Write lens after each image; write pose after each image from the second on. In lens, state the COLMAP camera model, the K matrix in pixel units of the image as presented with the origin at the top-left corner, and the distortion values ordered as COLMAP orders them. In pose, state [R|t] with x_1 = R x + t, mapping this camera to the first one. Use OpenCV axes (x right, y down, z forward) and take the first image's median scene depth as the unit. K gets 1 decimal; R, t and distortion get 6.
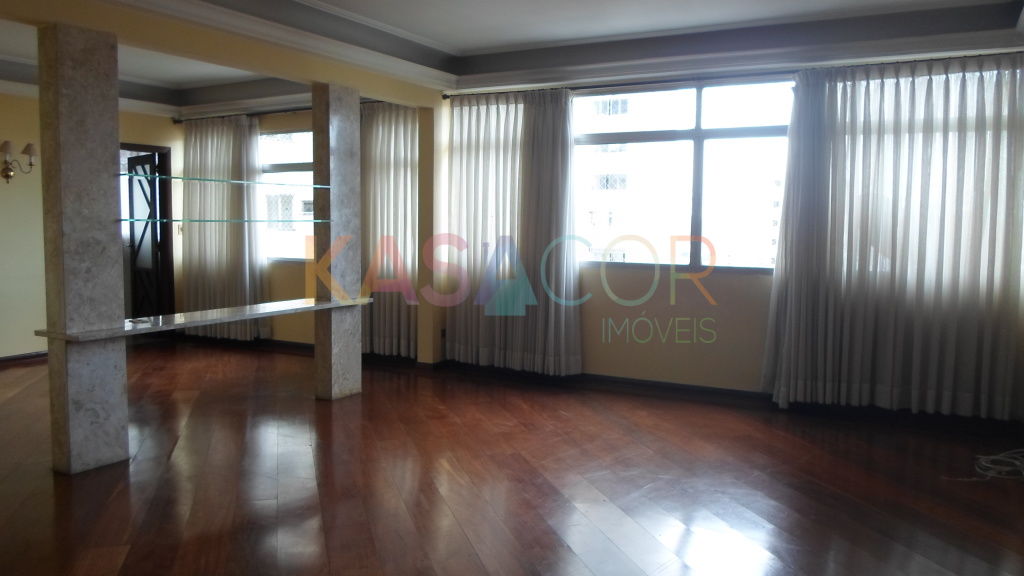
lens RADIAL K [[779.0, 0, 512.0], [0, 779.0, 288.0], [0, 0, 1]] dist [-0.035078, -0.008524]
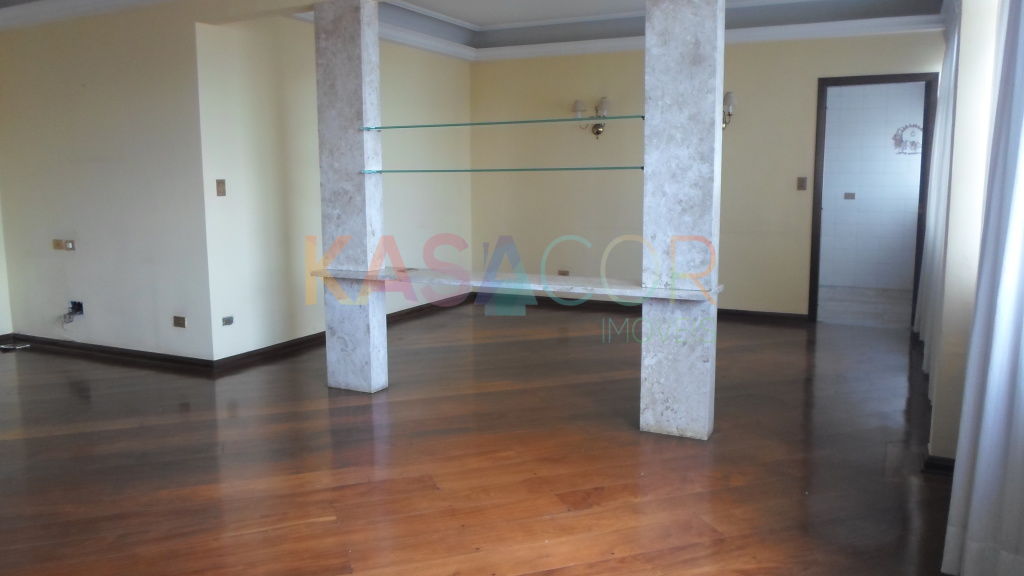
lens RADIAL K [[779.0, 0, 512.0], [0, 779.0, 288.0], [0, 0, 1]] dist [-0.035078, -0.008524]
pose [[0.036080, 0.128501, -0.991053, 0.605506], [-0.078027, 0.989033, 0.125399, -0.081853], [0.996298, 0.072804, 0.045711, 1.196055]]
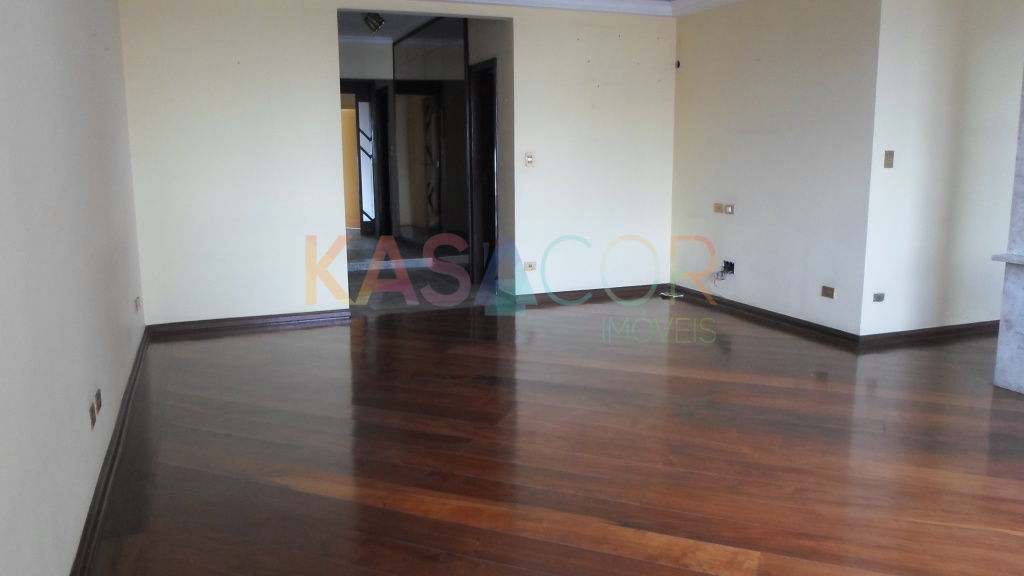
lens RADIAL K [[779.0, 0, 512.0], [0, 779.0, 288.0], [0, 0, 1]] dist [-0.035078, -0.008524]
pose [[-0.652806, 0.121559, -0.747708, 0.636155], [-0.068276, 0.973582, 0.217891, -0.074545], [0.754442, 0.193291, -0.627261, 1.116405]]
